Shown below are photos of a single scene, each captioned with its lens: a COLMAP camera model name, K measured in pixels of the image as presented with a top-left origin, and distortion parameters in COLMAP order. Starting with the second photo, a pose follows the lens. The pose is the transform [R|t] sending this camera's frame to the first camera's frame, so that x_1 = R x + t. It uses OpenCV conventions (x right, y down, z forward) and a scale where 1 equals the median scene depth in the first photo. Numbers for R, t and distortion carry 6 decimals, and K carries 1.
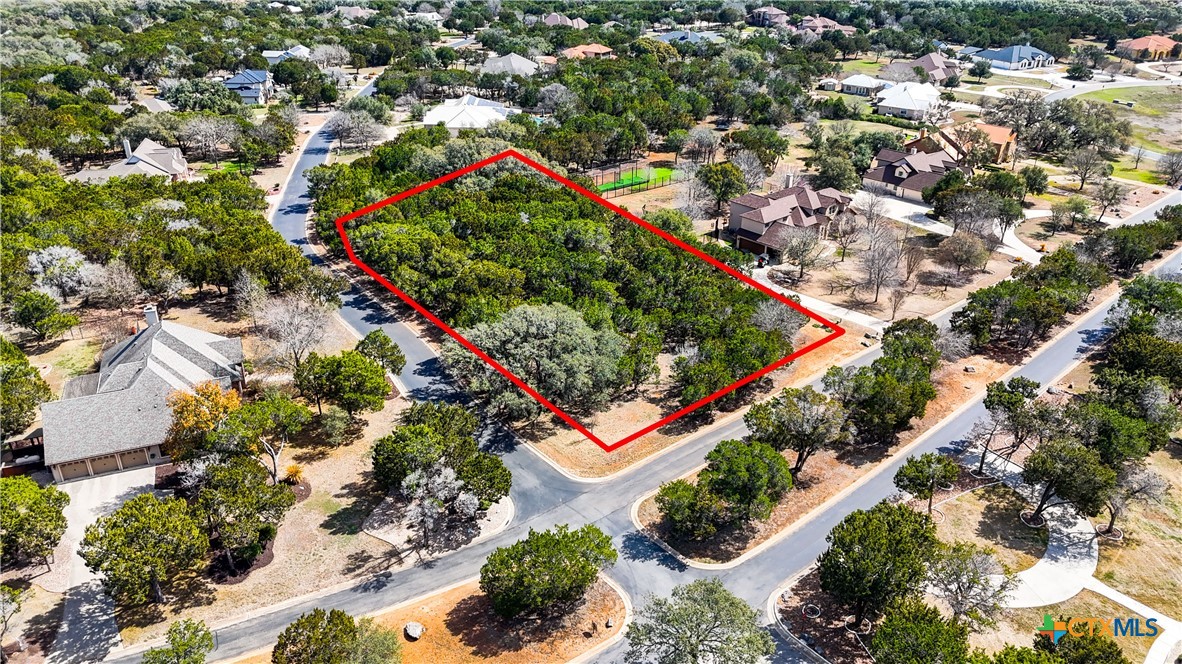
lens RADIAL K [[874.1, 0, 591.0], [0, 874.1, 332.0], [0, 0, 1]] dist [0.074632, -0.060816]
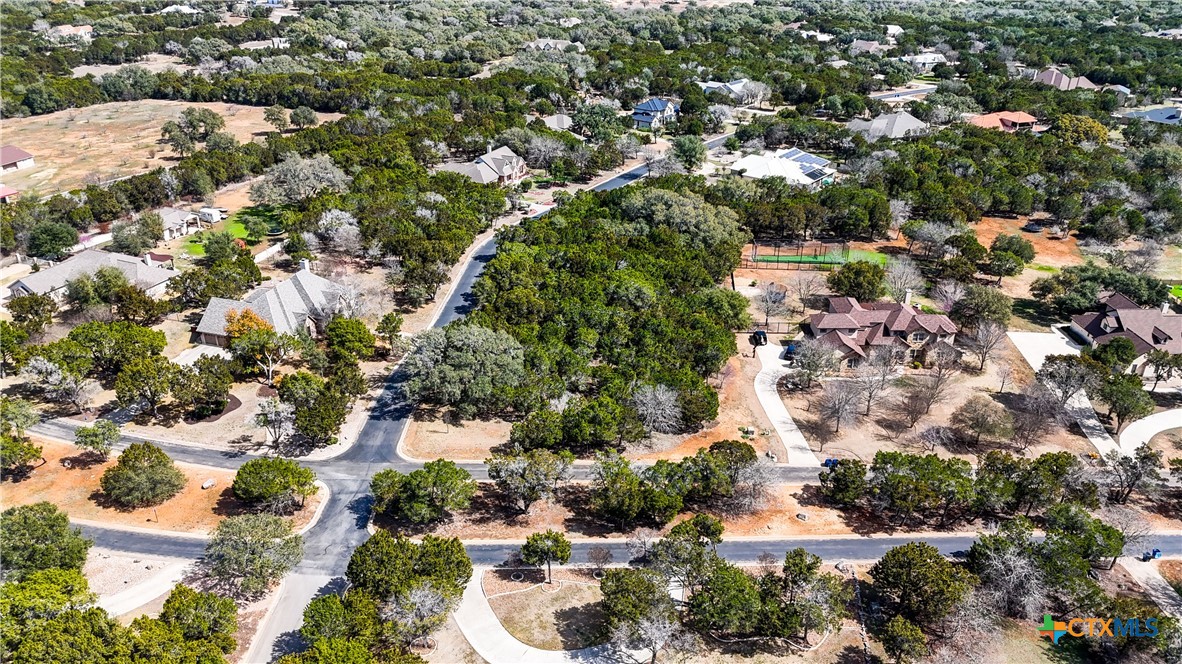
lens RADIAL K [[874.1, 0, 591.0], [0, 874.1, 332.0], [0, 0, 1]] dist [0.074632, -0.060816]
pose [[0.761629, 0.284794, -0.582078, 1.023819], [-0.288626, 0.953317, 0.088774, -0.233251], [0.580187, 0.100390, 0.808273, 0.059404]]
